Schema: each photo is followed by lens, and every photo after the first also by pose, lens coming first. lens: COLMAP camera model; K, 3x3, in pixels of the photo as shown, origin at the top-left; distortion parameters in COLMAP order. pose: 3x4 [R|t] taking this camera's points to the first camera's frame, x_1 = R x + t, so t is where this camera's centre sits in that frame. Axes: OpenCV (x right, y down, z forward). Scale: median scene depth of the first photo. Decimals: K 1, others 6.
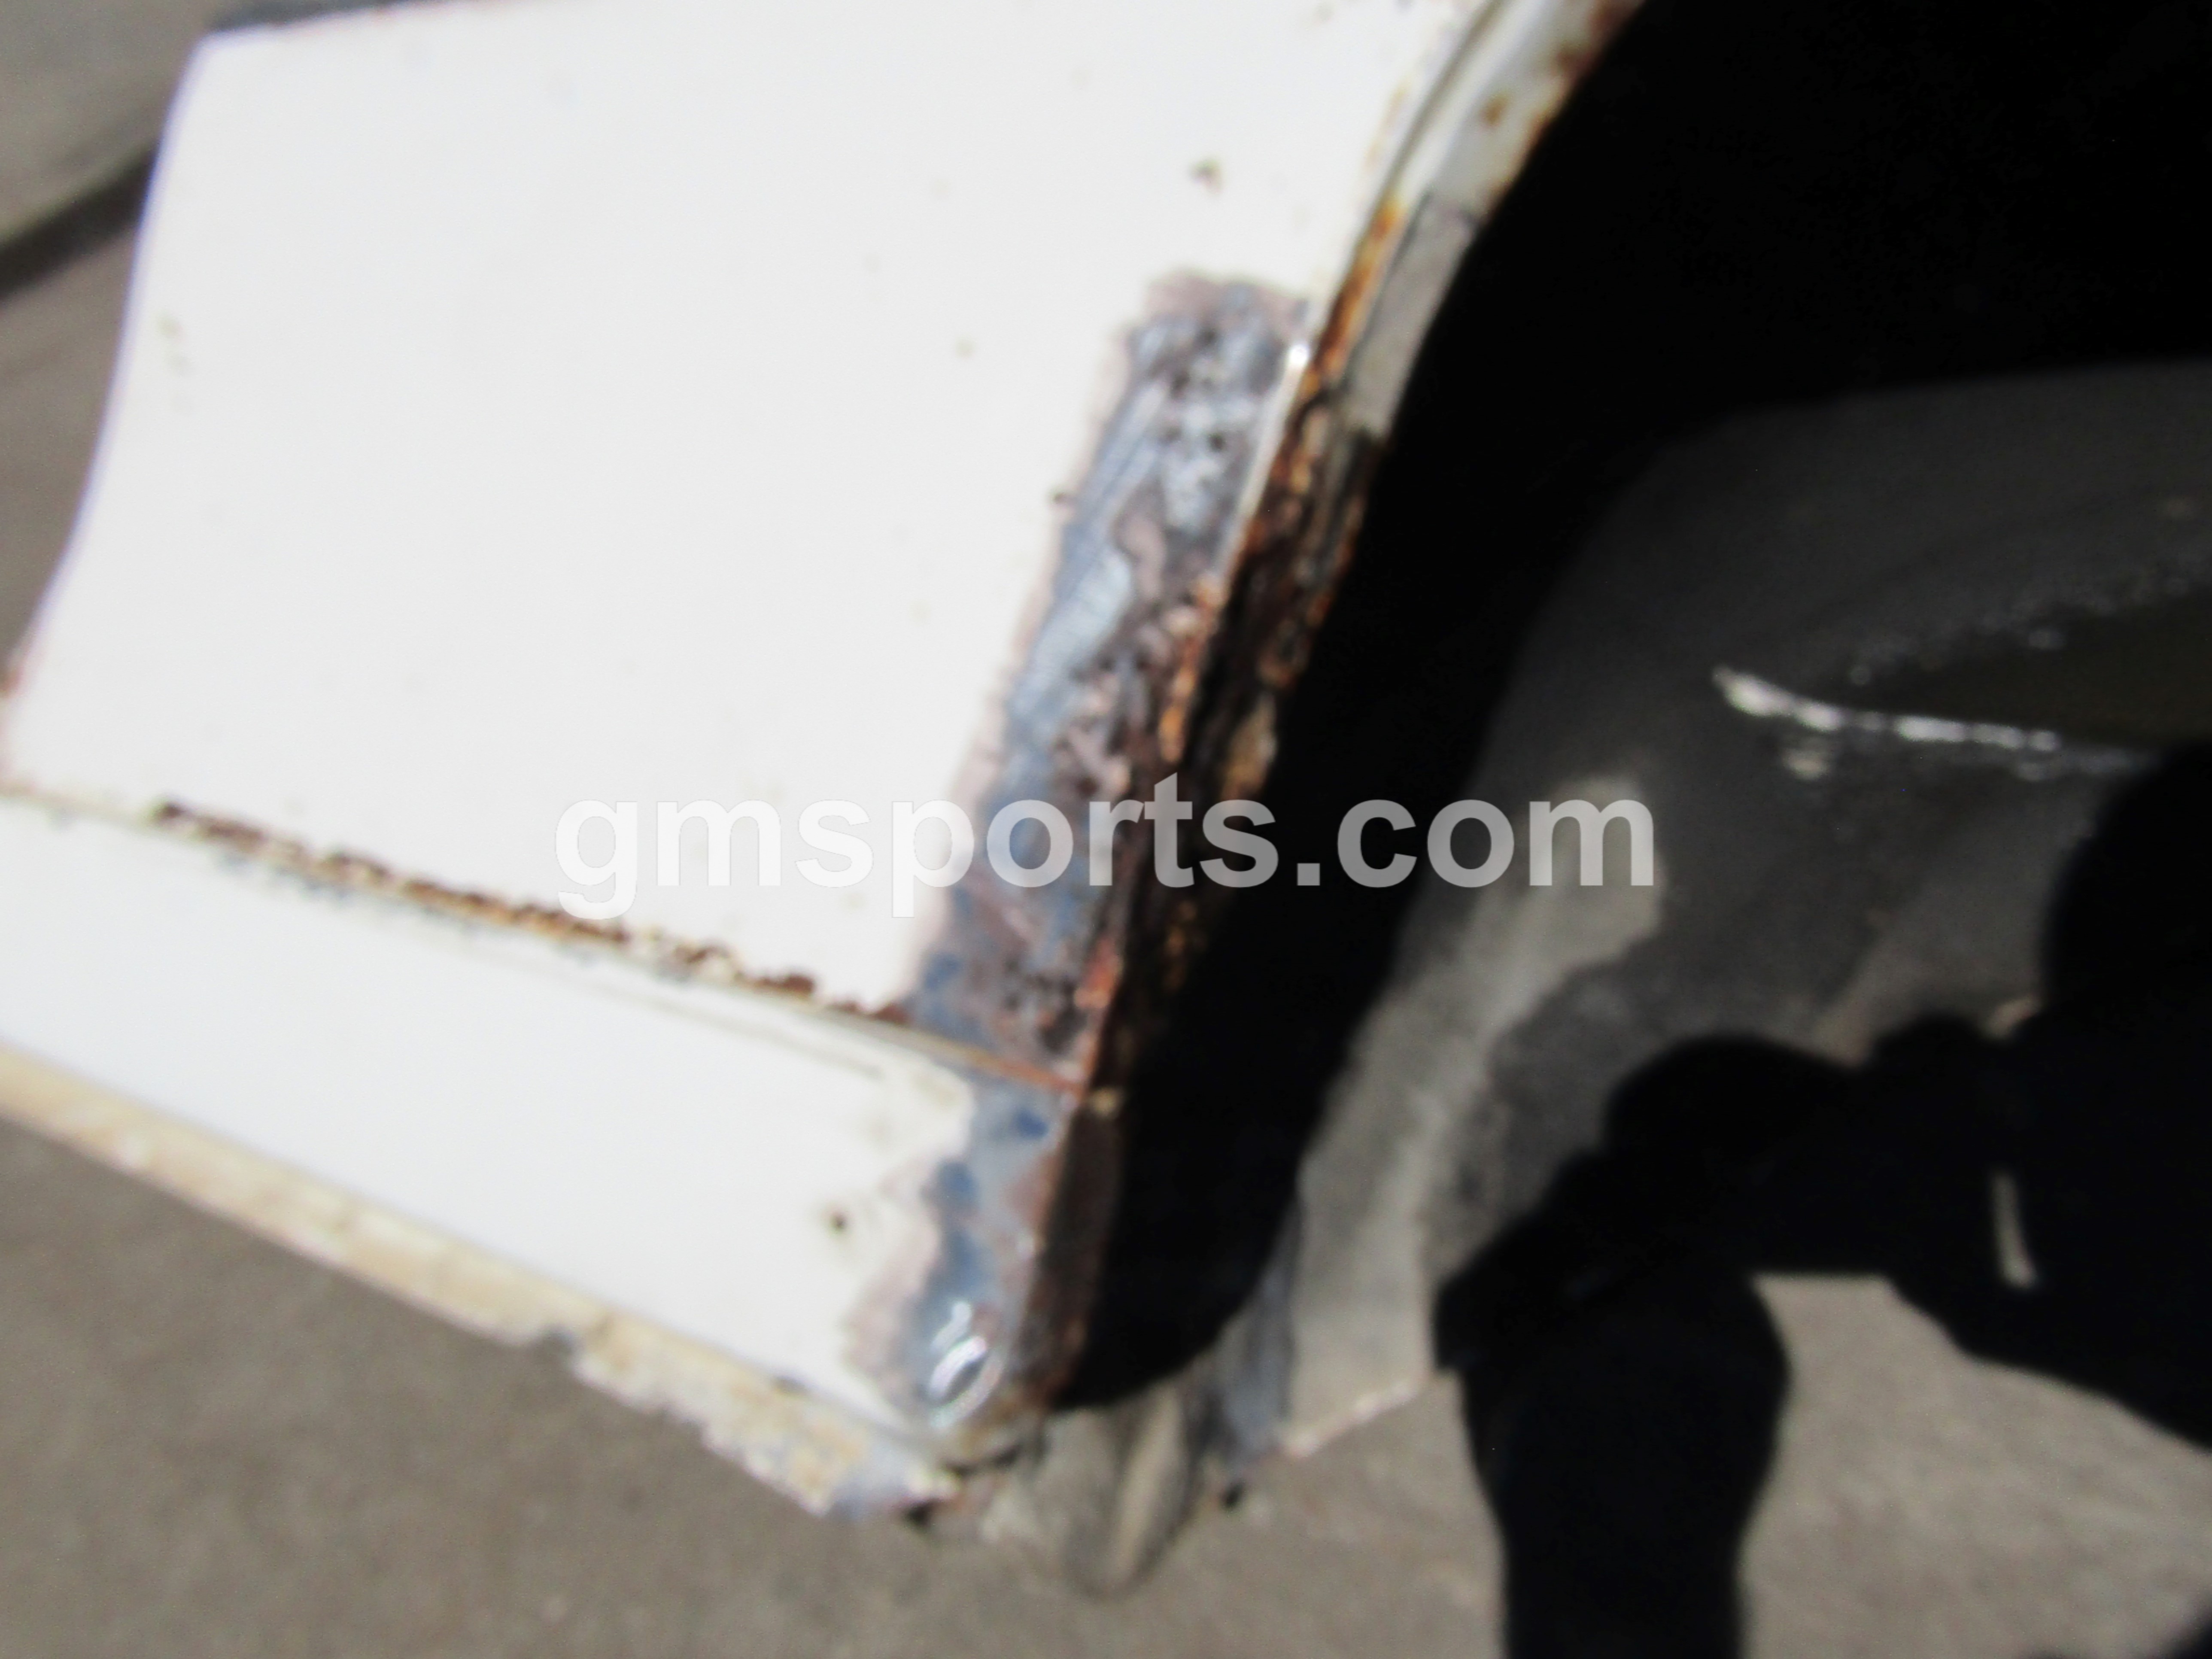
lens RADIAL K [[1585.7, 0, 1116.0], [0, 1585.7, 833.7], [0, 0, 1]] dist [0.010472, -0.002785]
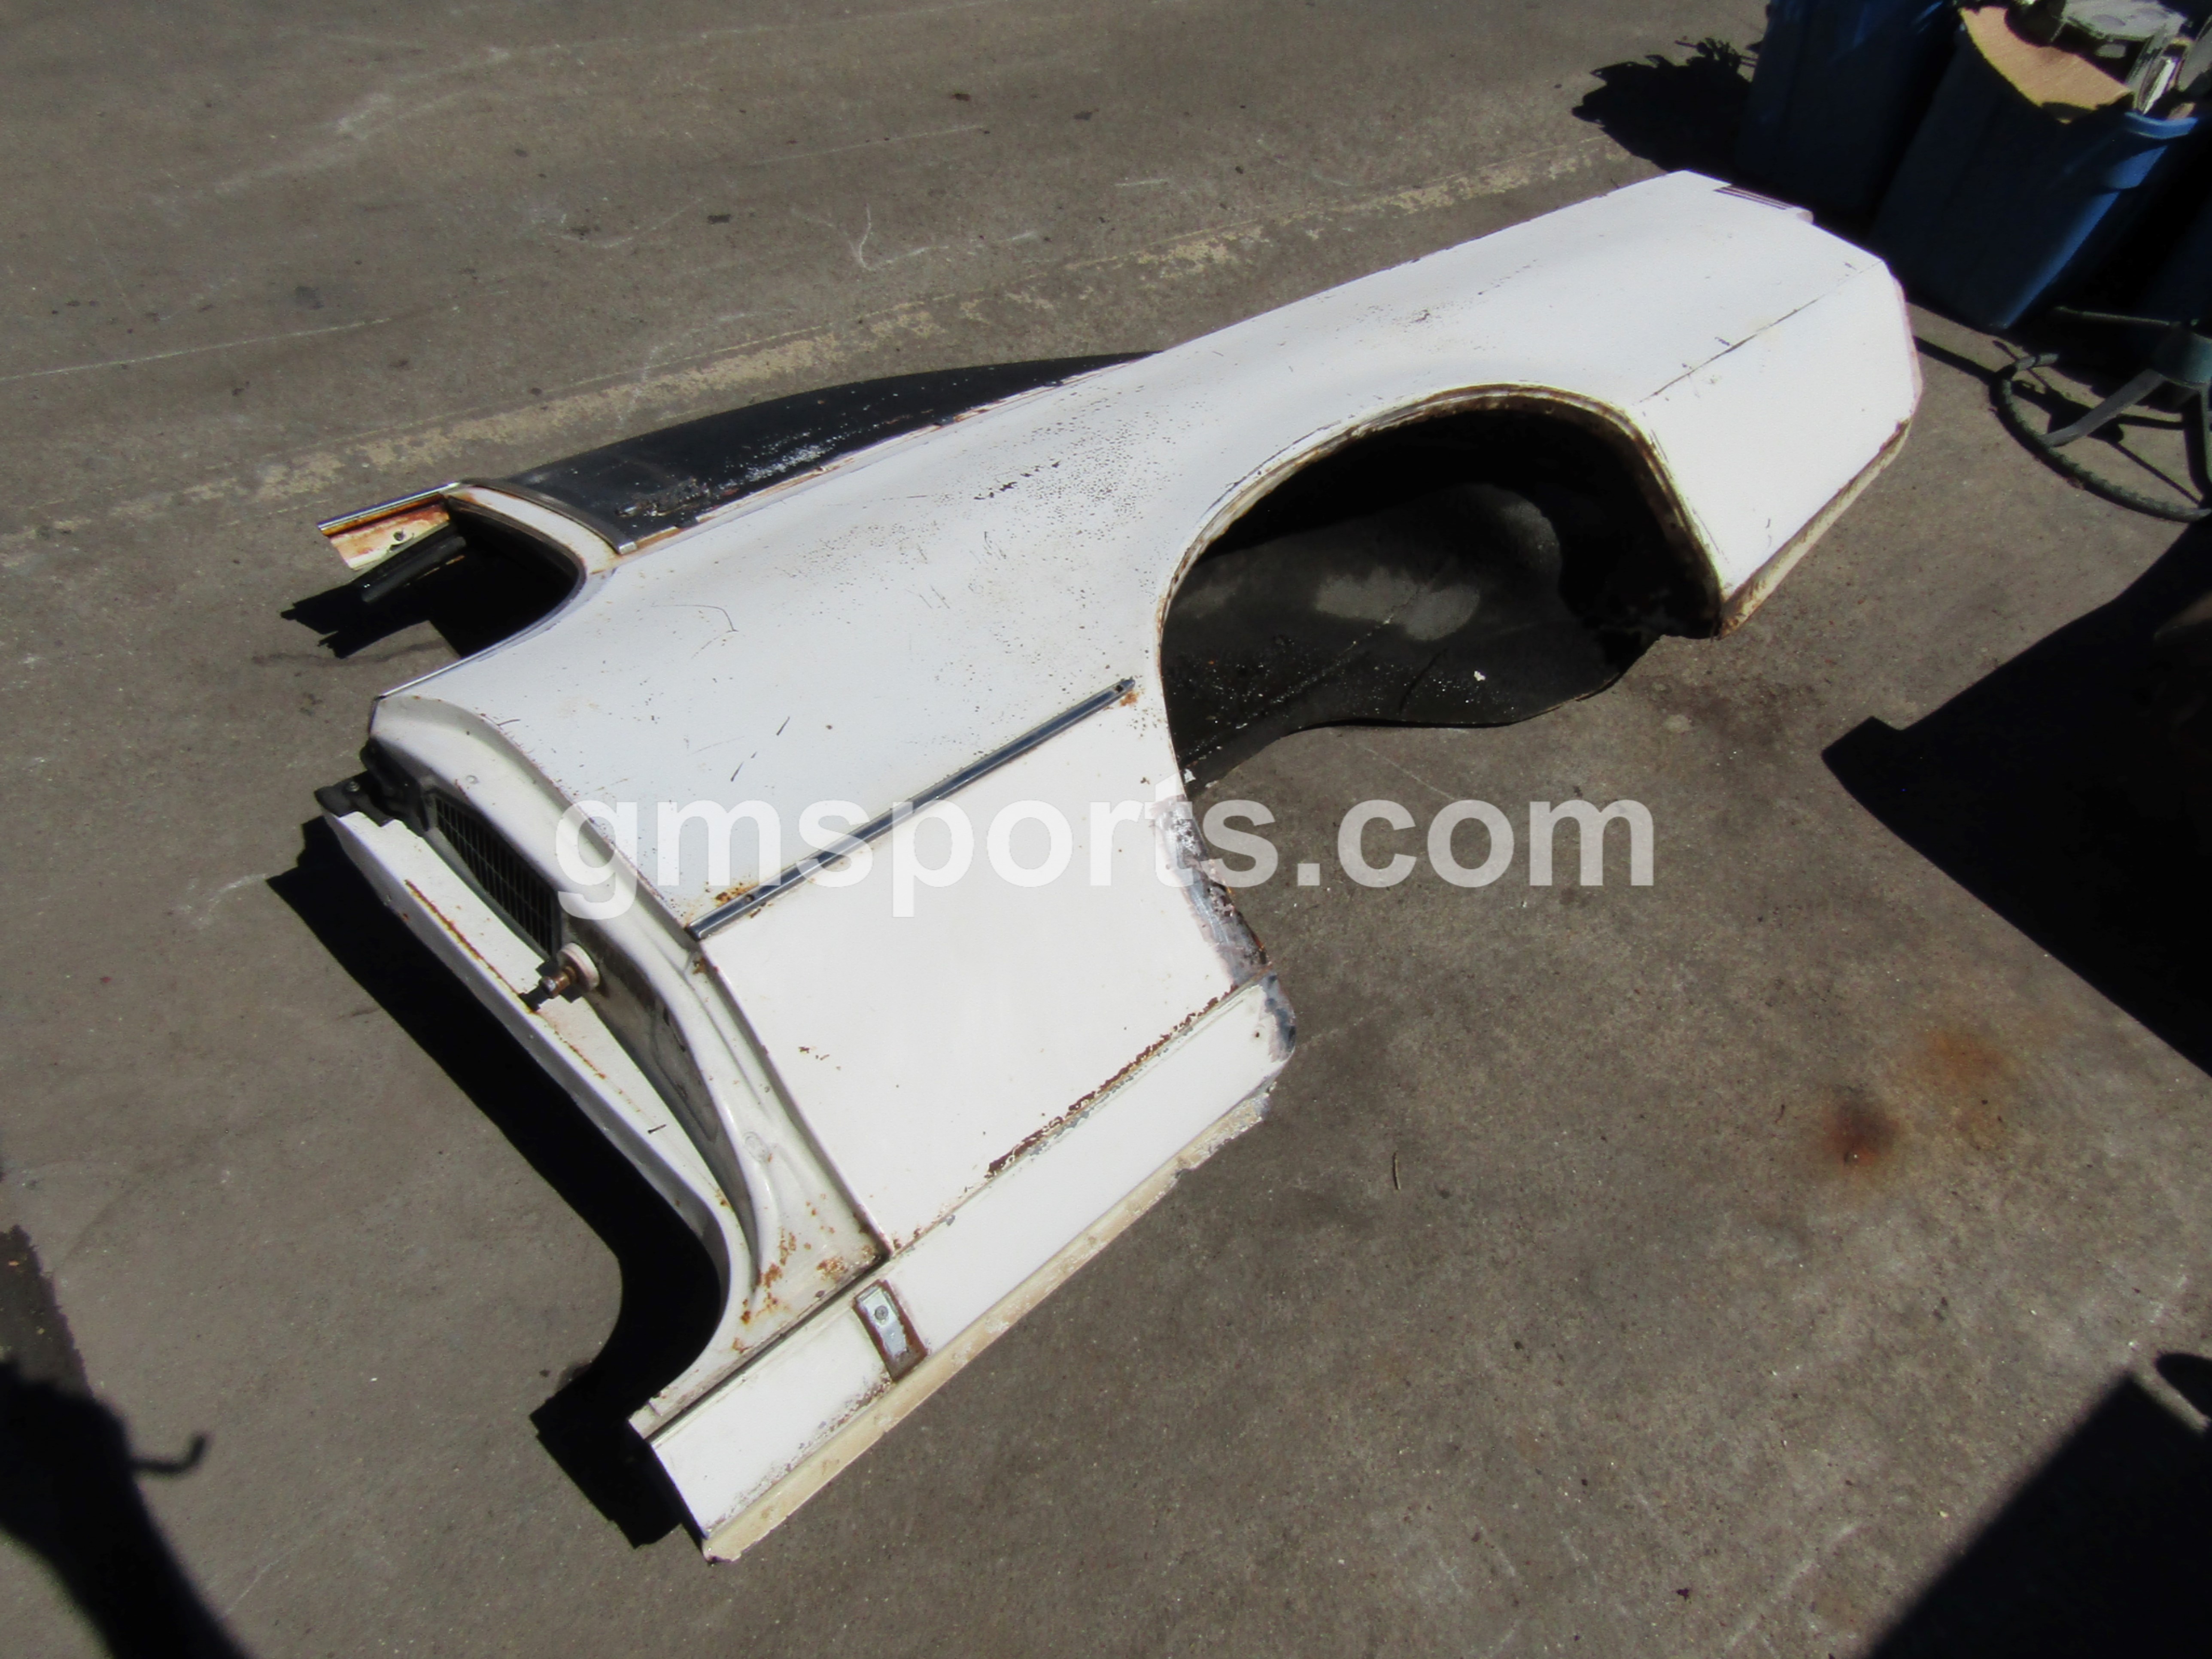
lens RADIAL K [[1585.7, 0, 1116.0], [0, 1585.7, 833.7], [0, 0, 1]] dist [0.010472, -0.002785]
pose [[0.261964, -0.483771, 0.835069, -2.842326], [0.508651, 0.804558, 0.306530, -1.329591], [-0.820152, 0.344459, 0.456835, -0.608942]]
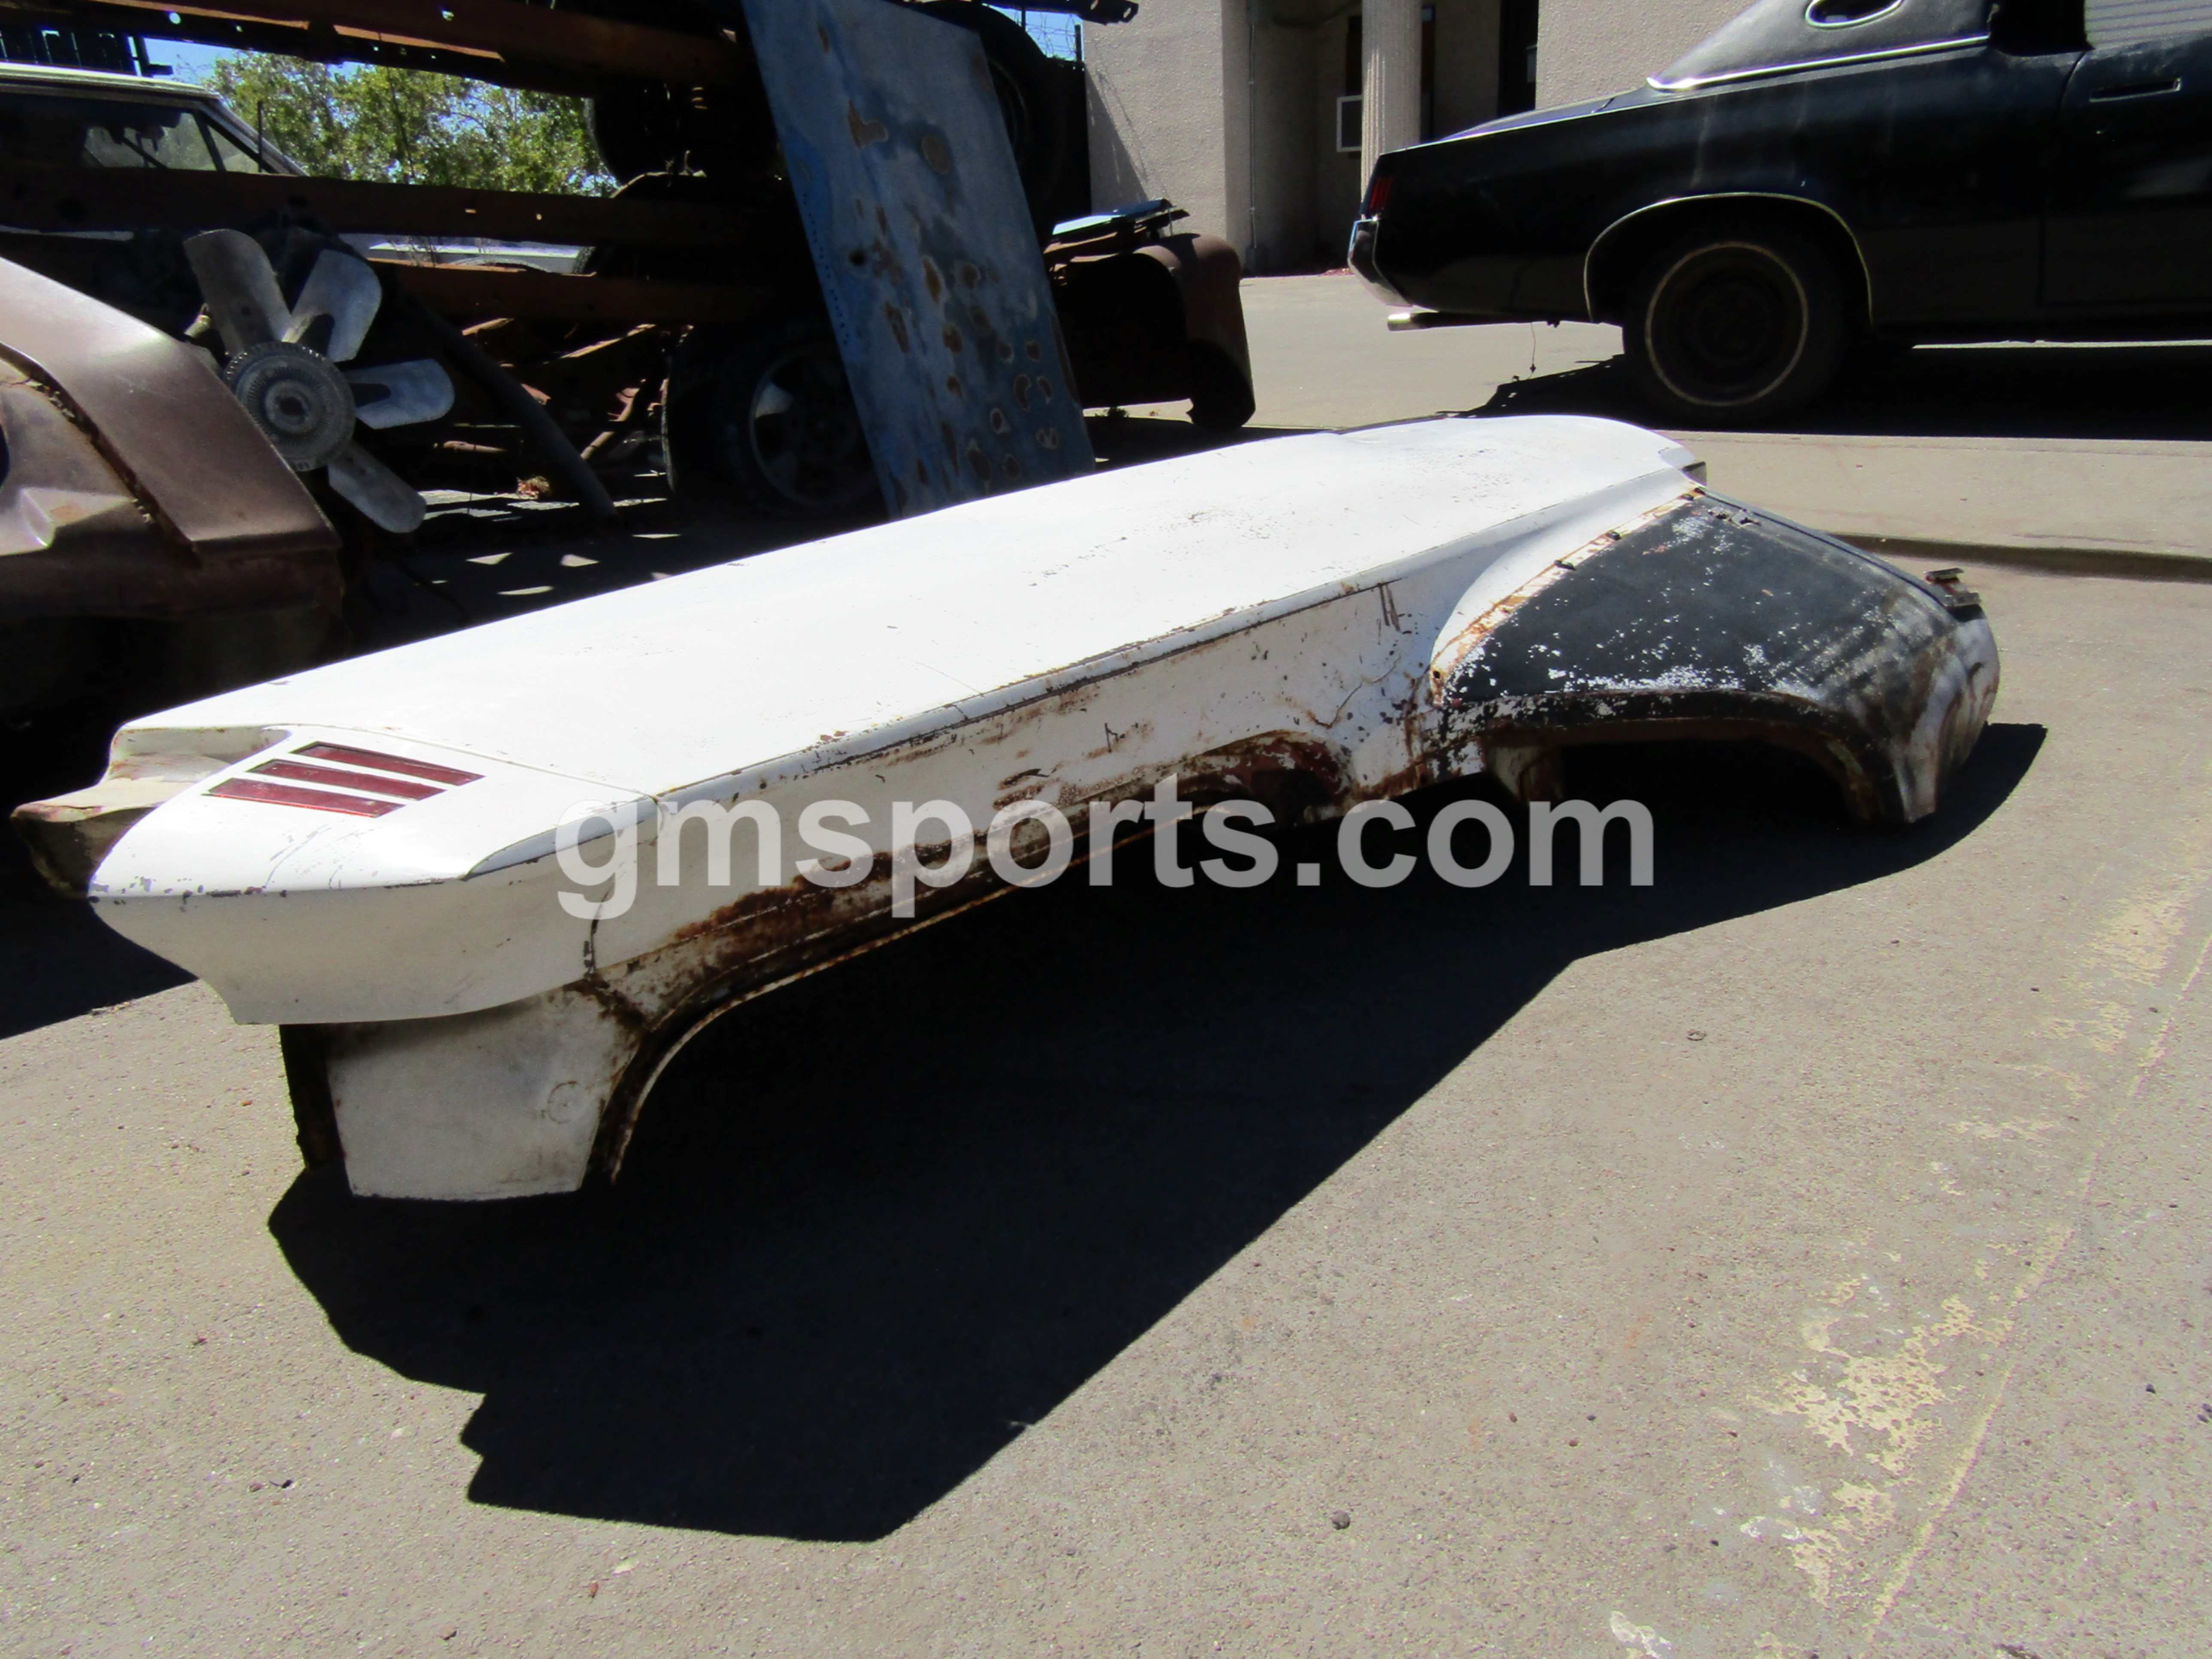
lens RADIAL K [[1585.7, 0, 1116.0], [0, 1585.7, 833.7], [0, 0, 1]] dist [0.010472, -0.002785]
pose [[-0.130246, 0.541908, -0.830284, 5.409705], [-0.683558, 0.557506, 0.471100, -1.807531], [0.718181, 0.628906, 0.297813, -0.494830]]
